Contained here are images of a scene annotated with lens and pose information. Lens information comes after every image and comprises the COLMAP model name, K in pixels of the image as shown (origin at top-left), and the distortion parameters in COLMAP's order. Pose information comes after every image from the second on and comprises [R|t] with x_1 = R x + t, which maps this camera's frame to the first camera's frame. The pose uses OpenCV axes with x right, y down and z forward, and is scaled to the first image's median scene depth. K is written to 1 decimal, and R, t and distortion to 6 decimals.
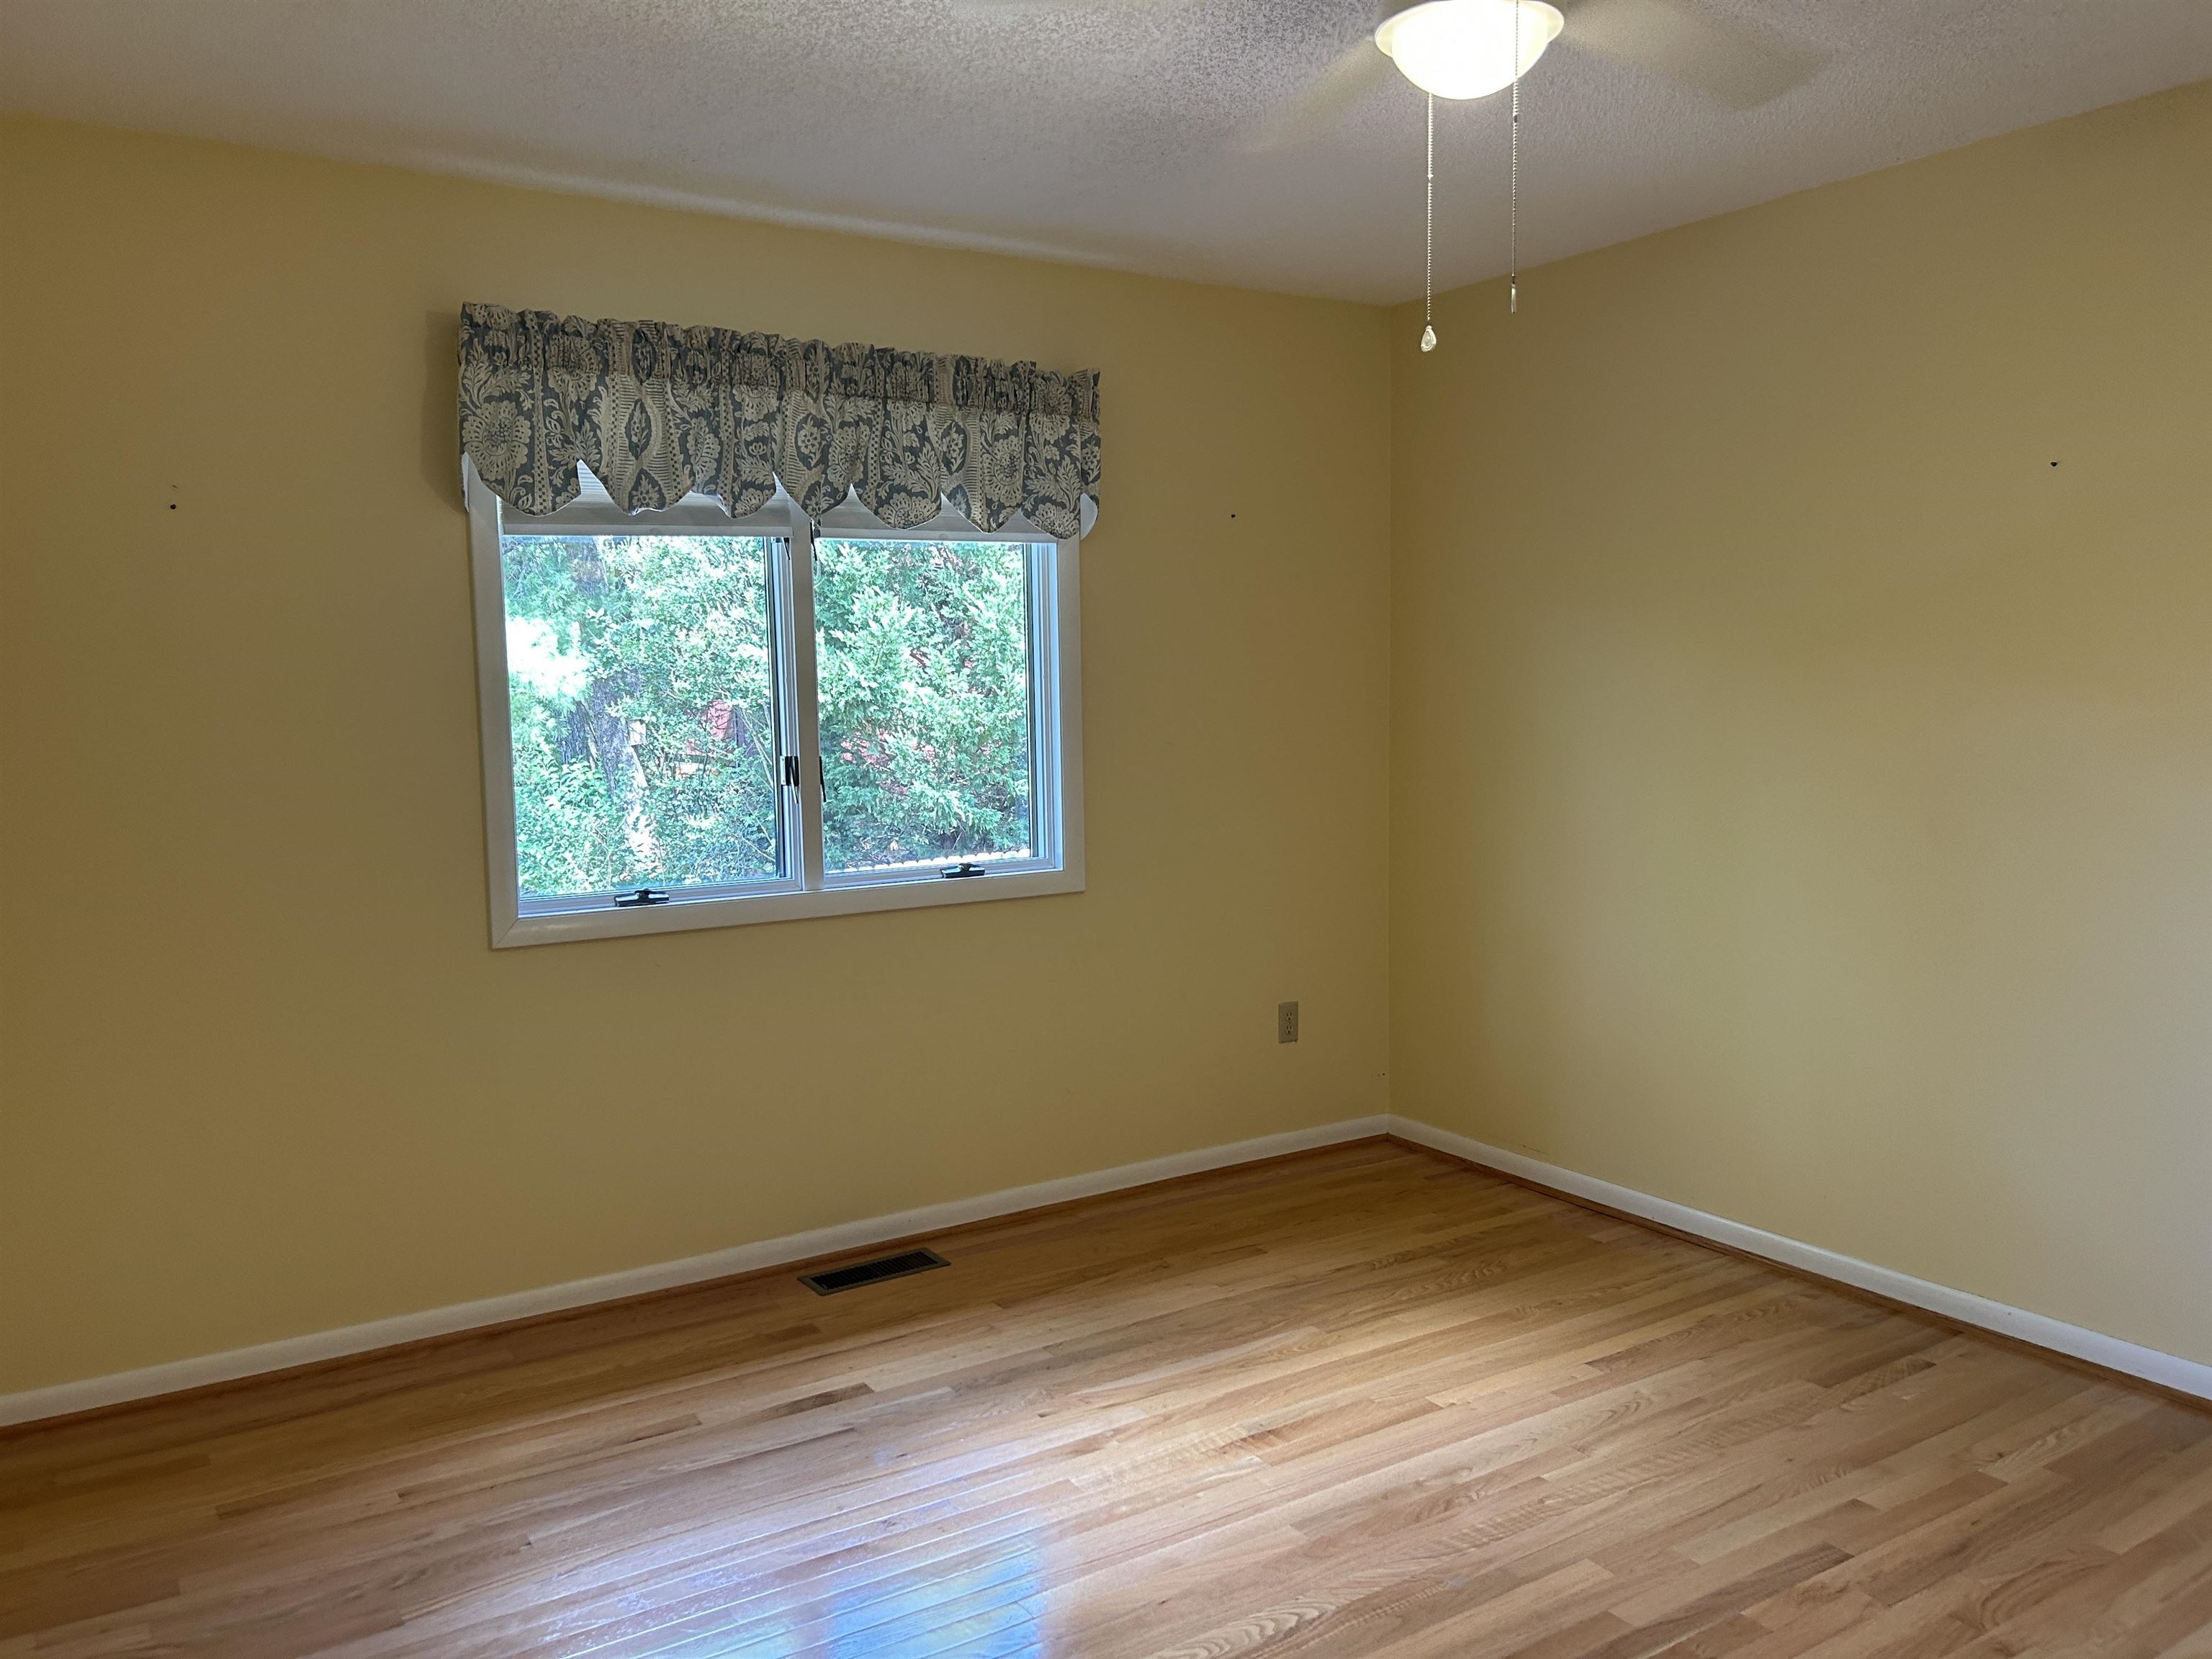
lens RADIAL K [[1666.6, 0, 1104.4], [0, 1666.6, 822.2], [0, 0, 1]] dist [0.016777, -0.002499]
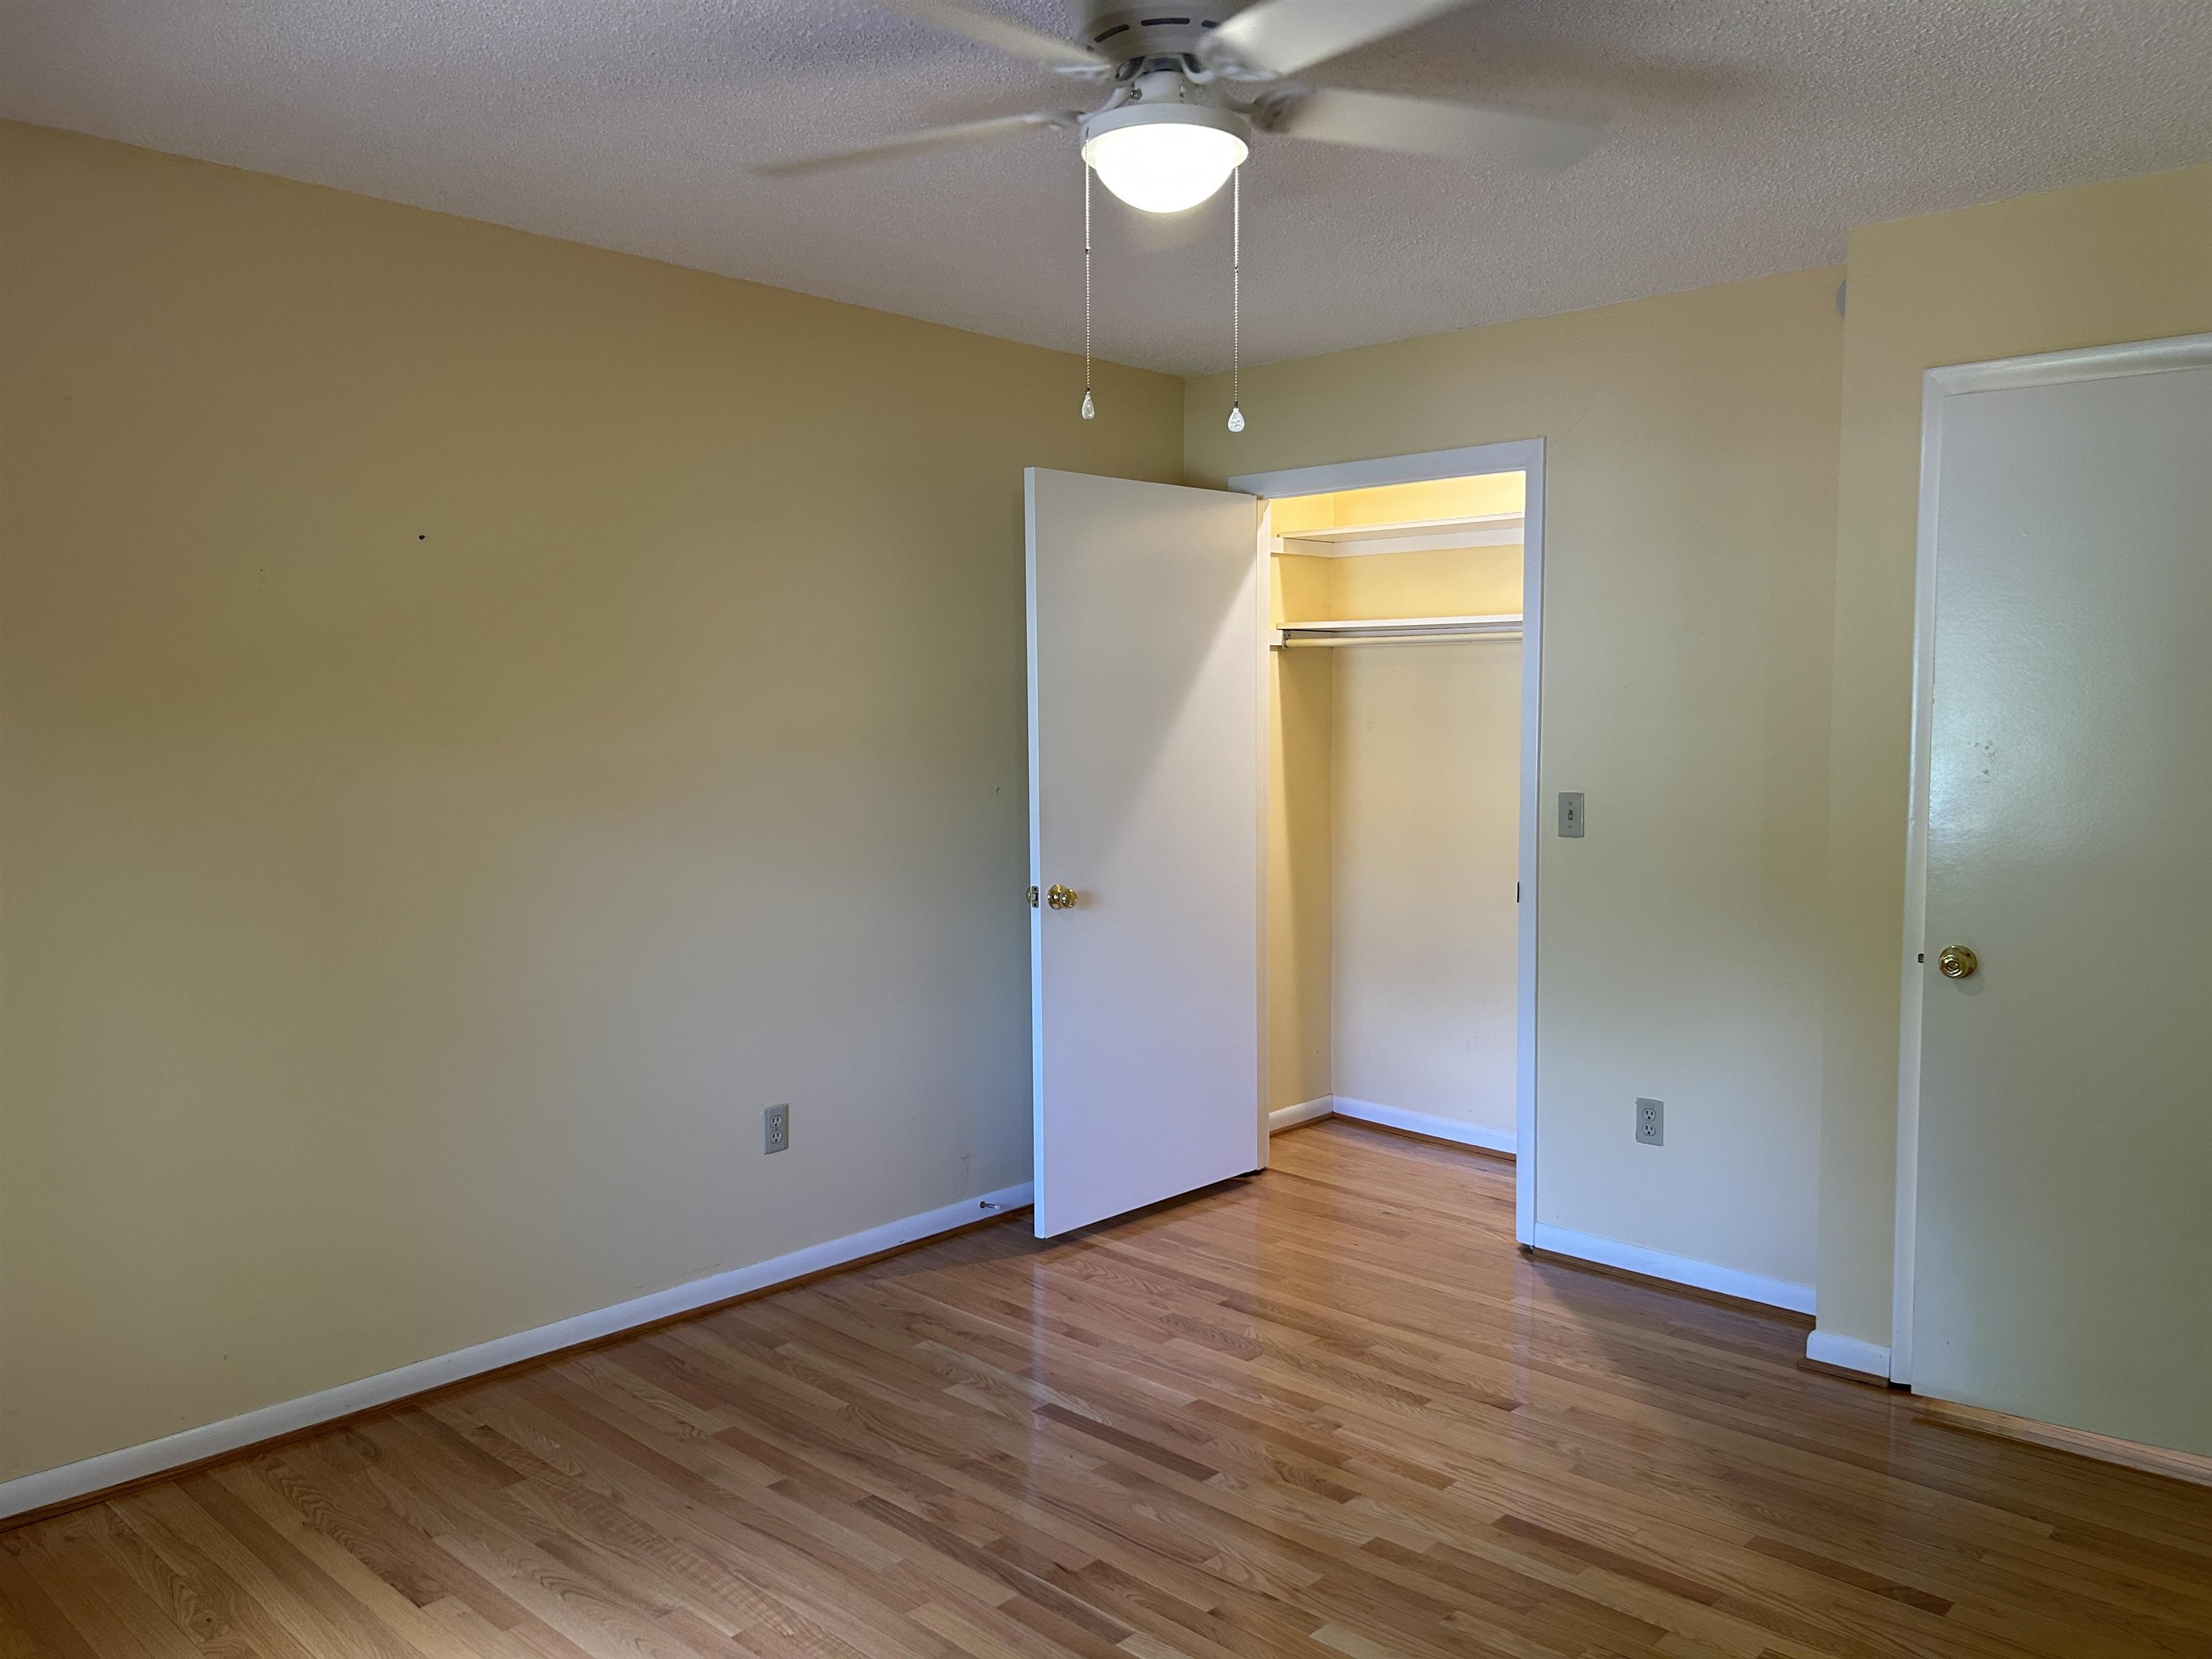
lens RADIAL K [[1666.6, 0, 1104.4], [0, 1666.6, 840.8], [0, 0, 1]] dist [0.016777, -0.002499]
pose [[-0.255127, -0.052770, 0.965466, -0.581583], [0.081721, 0.993760, 0.075911, -0.071078], [-0.963448, 0.098266, -0.249223, 0.934616]]
